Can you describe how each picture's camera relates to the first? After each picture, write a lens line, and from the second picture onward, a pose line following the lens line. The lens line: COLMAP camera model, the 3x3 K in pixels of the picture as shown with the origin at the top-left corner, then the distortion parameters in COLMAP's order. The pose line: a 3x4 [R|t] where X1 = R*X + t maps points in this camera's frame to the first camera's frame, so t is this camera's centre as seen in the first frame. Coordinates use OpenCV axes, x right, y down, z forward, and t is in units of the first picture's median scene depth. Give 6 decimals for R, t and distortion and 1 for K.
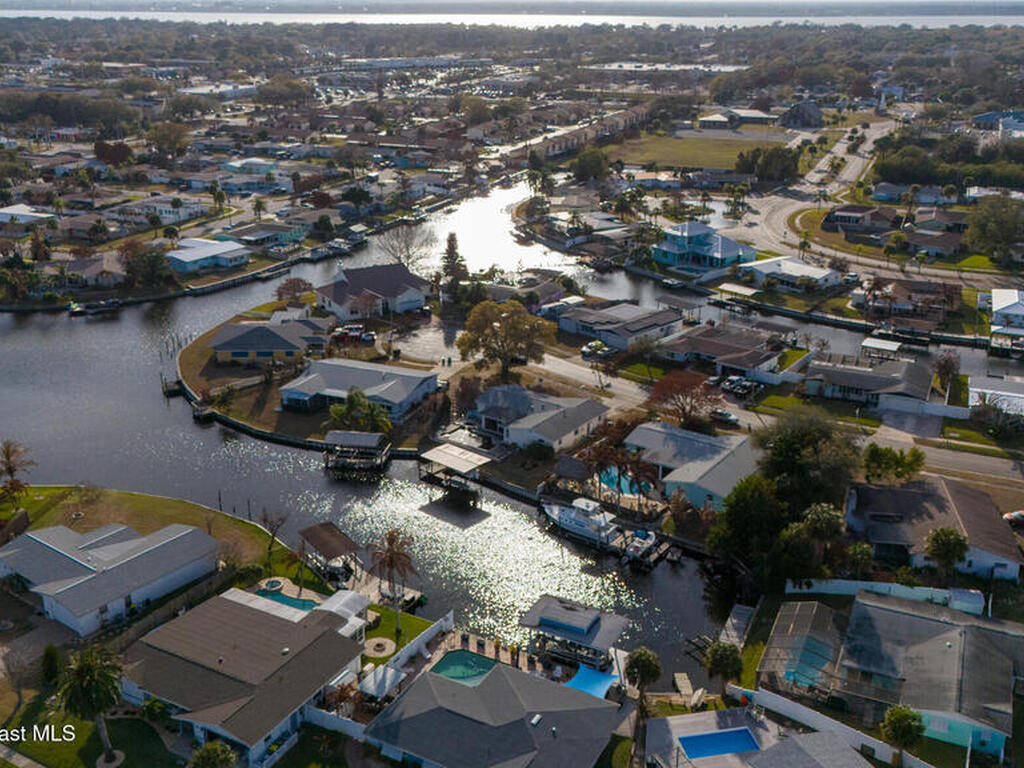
lens RADIAL K [[1013.7, 0, 512.0], [0, 1013.7, 384.0], [0, 0, 1]] dist [0.127513, -0.271423]
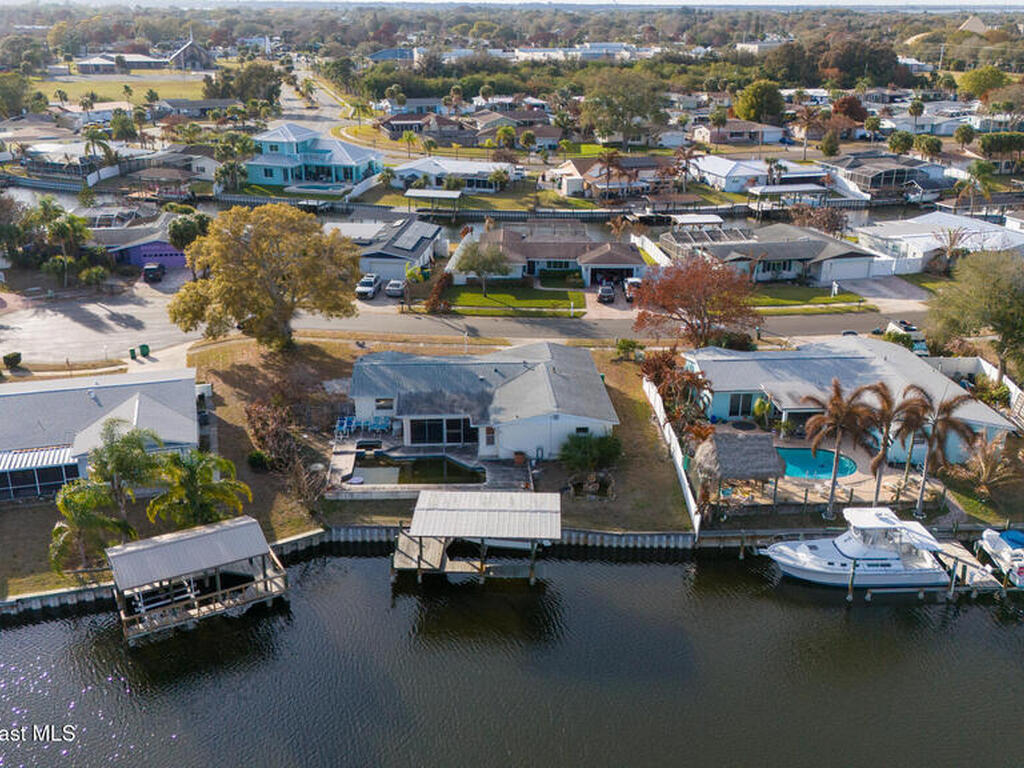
lens RADIAL K [[999.8, 0, 512.0], [0, 999.8, 384.0], [0, 0, 1]] dist [0.113216, -0.196830]
pose [[0.777947, -0.219732, 0.588656, -0.223295], [0.215314, 0.973362, 0.078783, -0.008505], [-0.590286, 0.065457, 0.804535, 0.519633]]
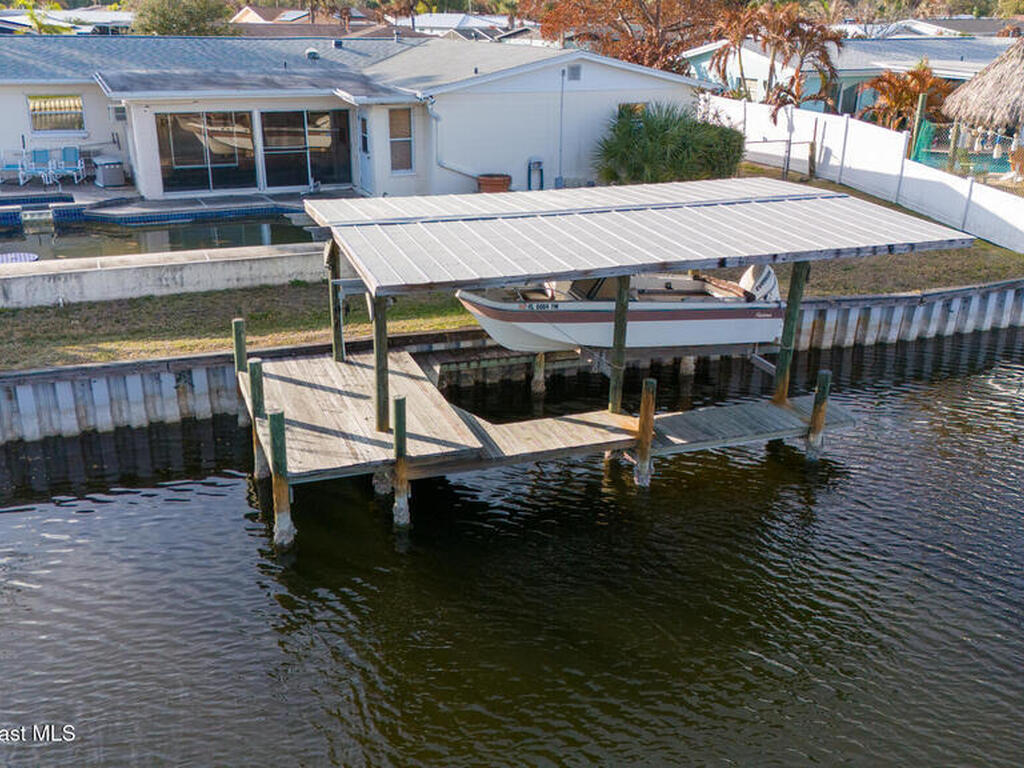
lens RADIAL K [[999.8, 0, 512.0], [0, 999.8, 384.0], [0, 0, 1]] dist [0.113216, -0.196830]
pose [[0.495043, -0.299044, 0.815785, -0.122393], [0.294521, 0.941073, 0.166246, 0.053830], [-0.817429, 0.157967, 0.553946, 0.755452]]
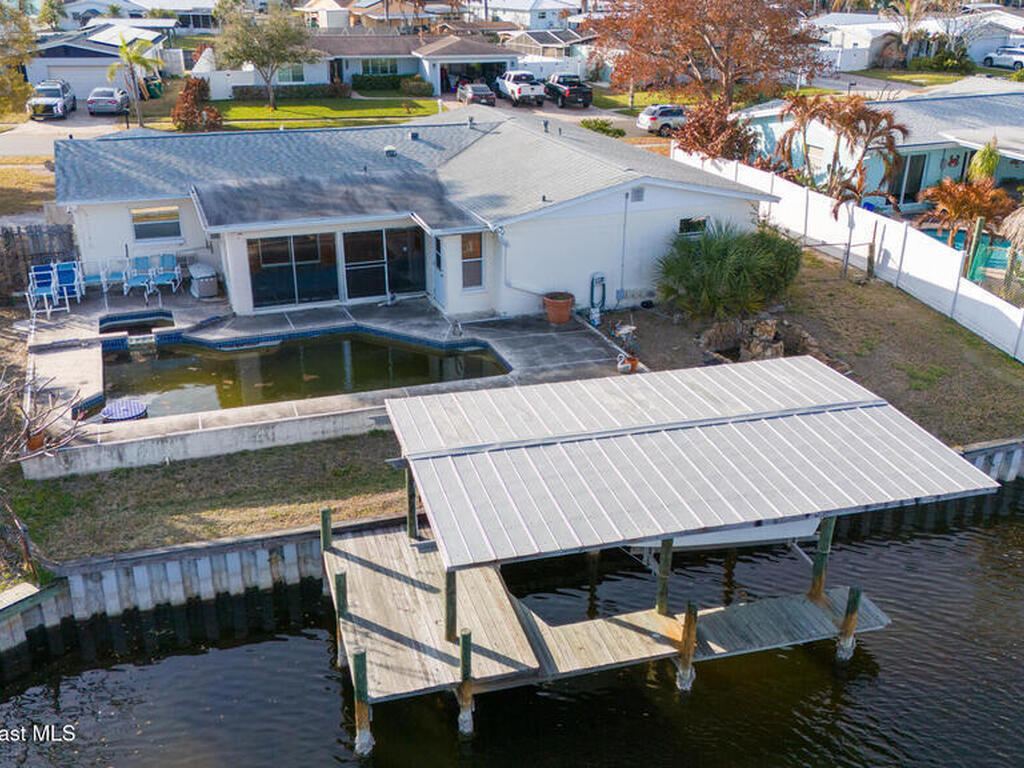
lens RADIAL K [[999.8, 0, 512.0], [0, 999.8, 384.0], [0, 0, 1]] dist [0.113216, -0.196830]
pose [[0.552989, -0.324665, 0.767330, -0.122246], [0.285899, 0.938980, 0.191254, 0.030670], [-0.782601, 0.113618, 0.612067, 0.746662]]
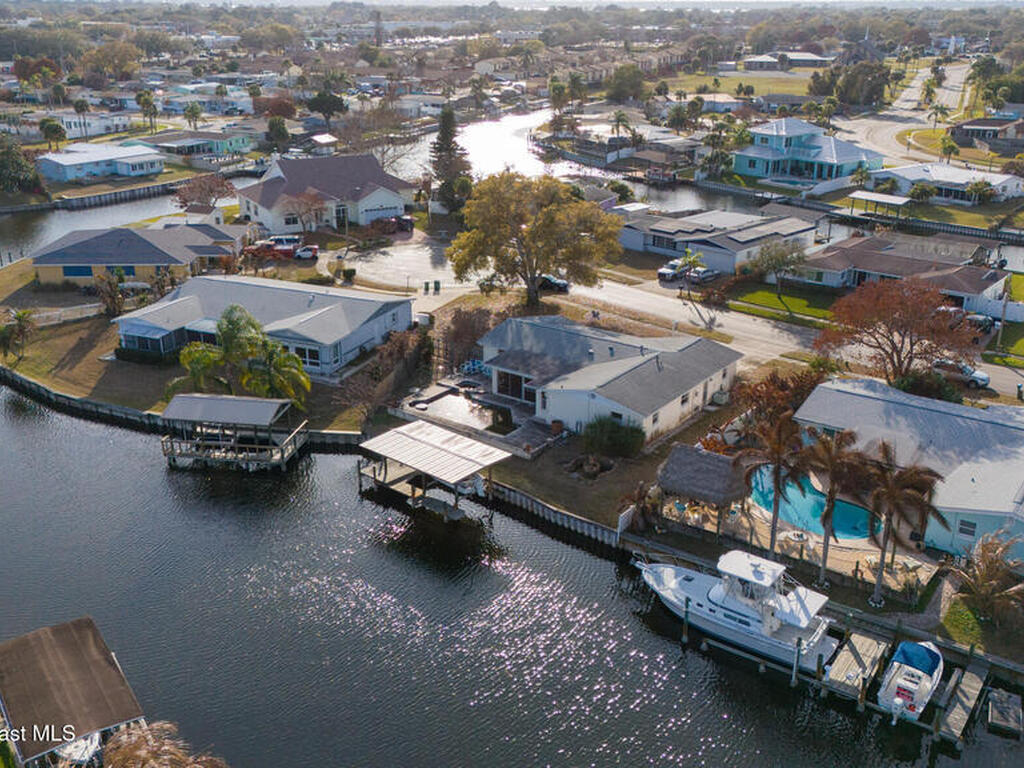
lens RADIAL K [[999.8, 0, 512.0], [0, 999.8, 384.0], [0, 0, 1]] dist [0.113216, -0.196830]
pose [[0.999956, 0.004286, -0.008289, -0.013358], [-0.004238, 0.999974, 0.005810, 0.031502], [0.008314, -0.005774, 0.999949, 0.430705]]
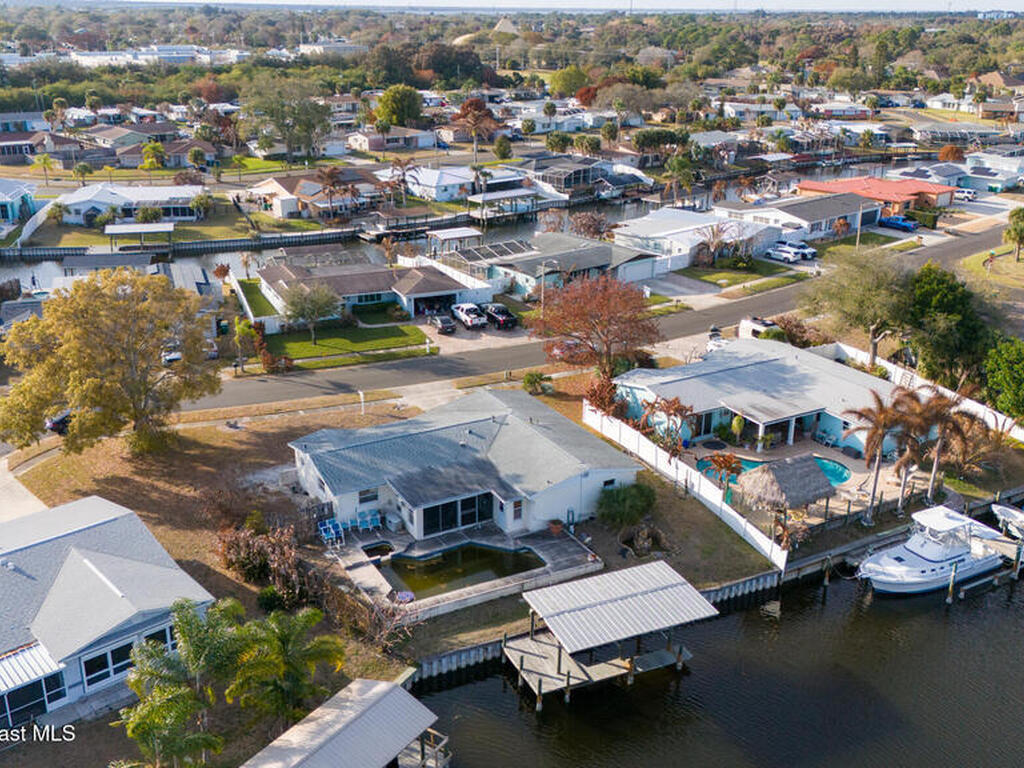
lens RADIAL K [[999.8, 0, 512.0], [0, 999.8, 384.0], [0, 0, 1]] dist [0.113216, -0.196830]
pose [[0.426801, -0.316204, 0.847264, -0.284894], [0.308335, 0.931624, 0.192367, -0.067501], [-0.850159, 0.179139, 0.495115, 0.663851]]
